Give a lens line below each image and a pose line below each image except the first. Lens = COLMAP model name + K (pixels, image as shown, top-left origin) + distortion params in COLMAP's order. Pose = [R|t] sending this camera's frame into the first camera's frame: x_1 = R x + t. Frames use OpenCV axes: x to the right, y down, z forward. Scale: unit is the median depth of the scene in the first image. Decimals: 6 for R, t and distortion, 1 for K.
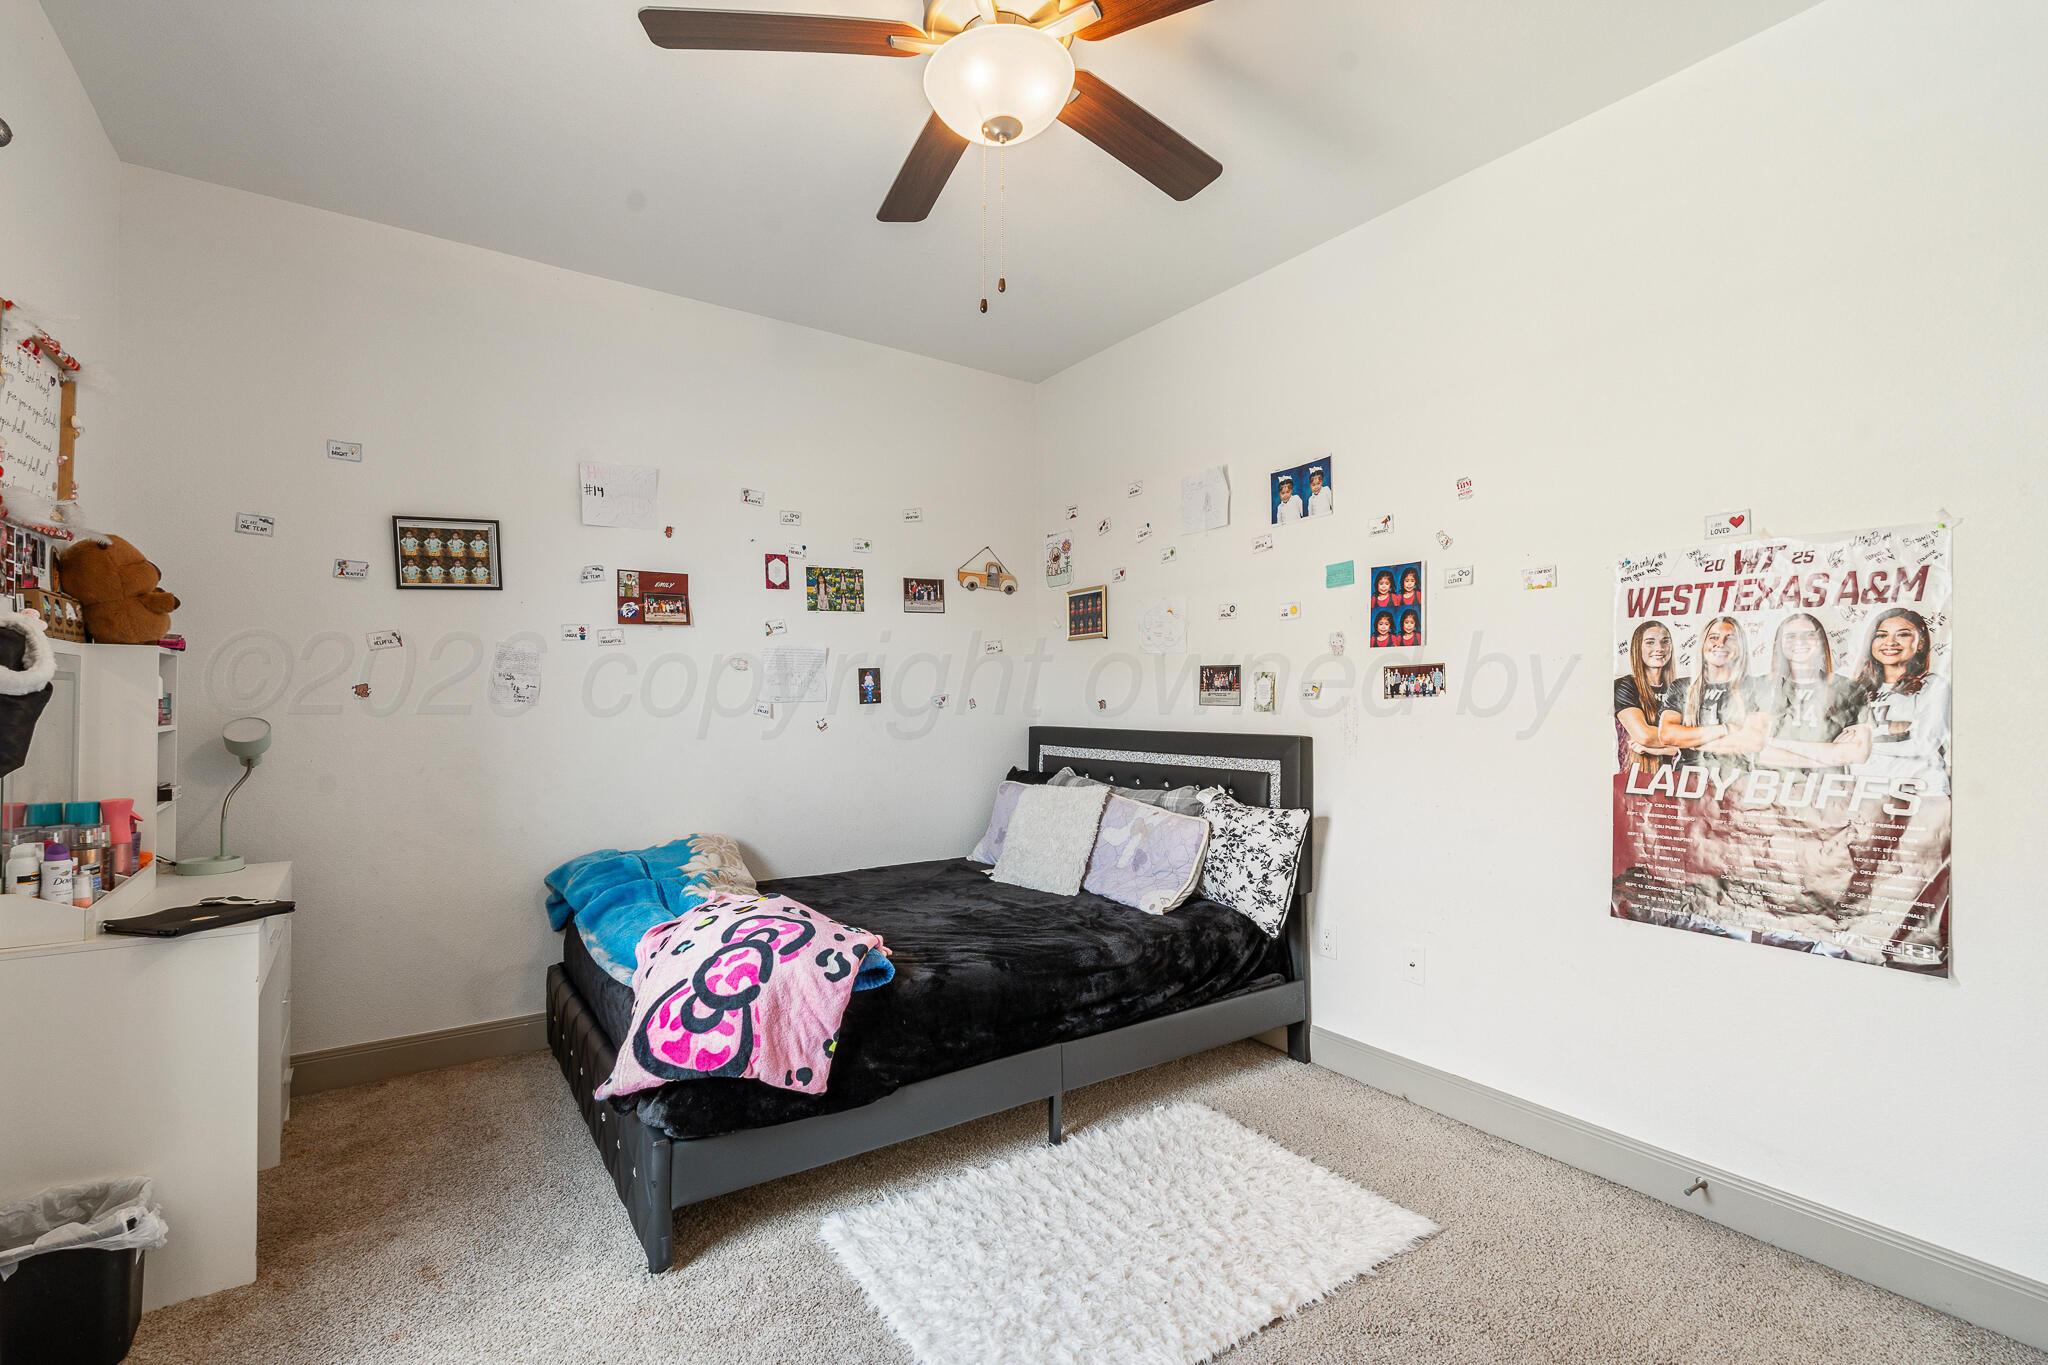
lens RADIAL K [[905.3, 0, 1020.8], [0, 905.3, 672.1], [0, 0, 1]] dist [-0.004258, 0.000648]
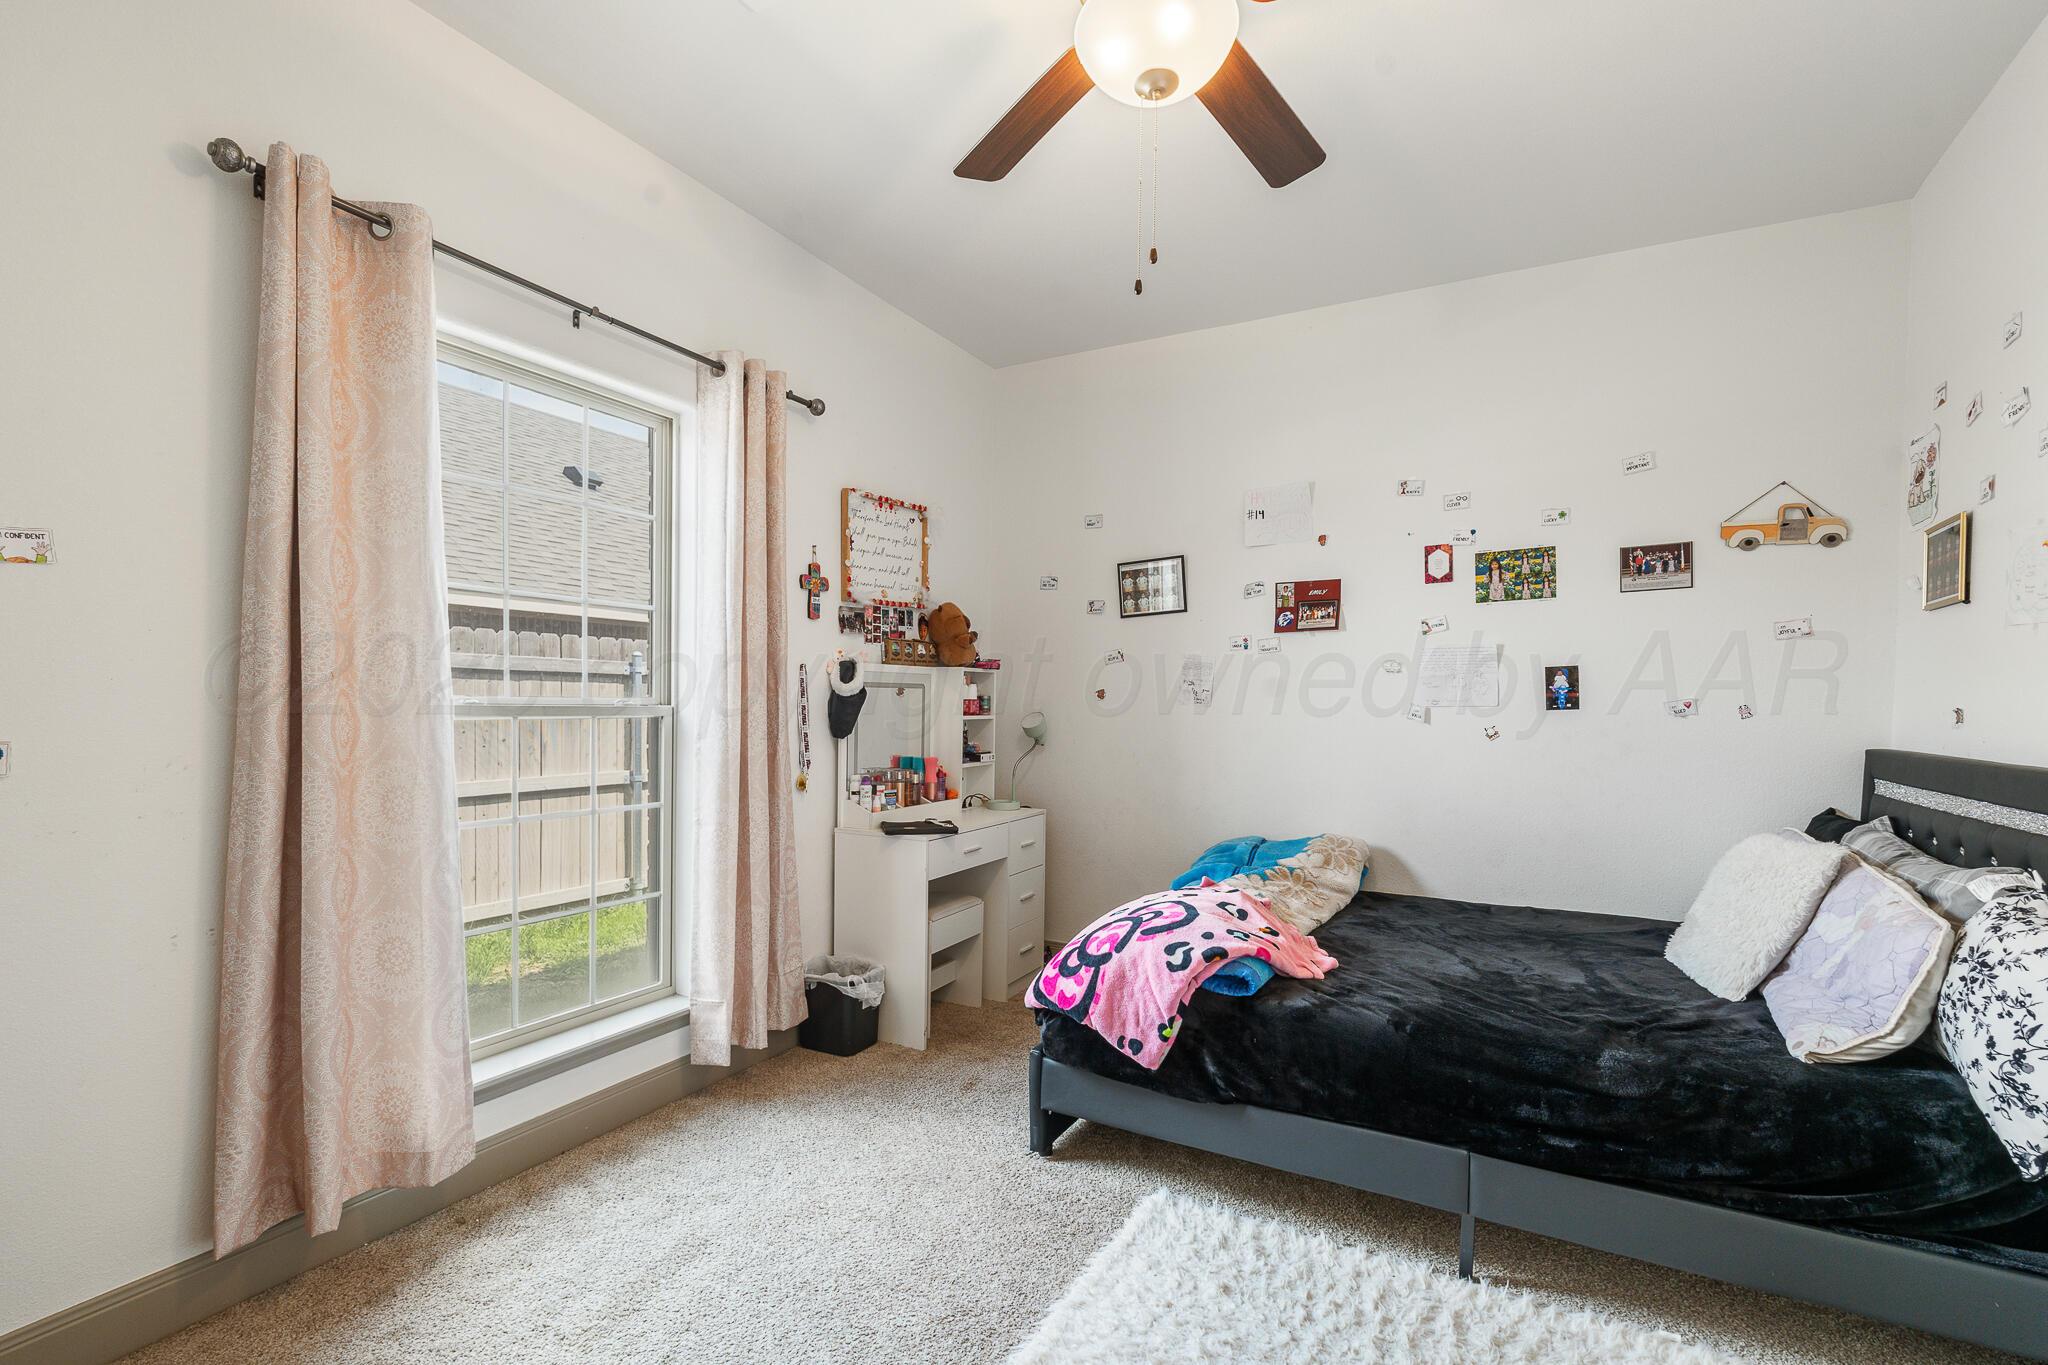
lens RADIAL K [[905.3, 0, 1025.9], [0, 905.3, 702.7], [0, 0, 1]] dist [-0.004258, 0.000648]
pose [[0.461258, 0.005966, -0.887246, 0.443950], [0.018065, 0.999707, 0.016114, 0.008971], [0.887082, -0.023461, 0.461015, 0.262431]]
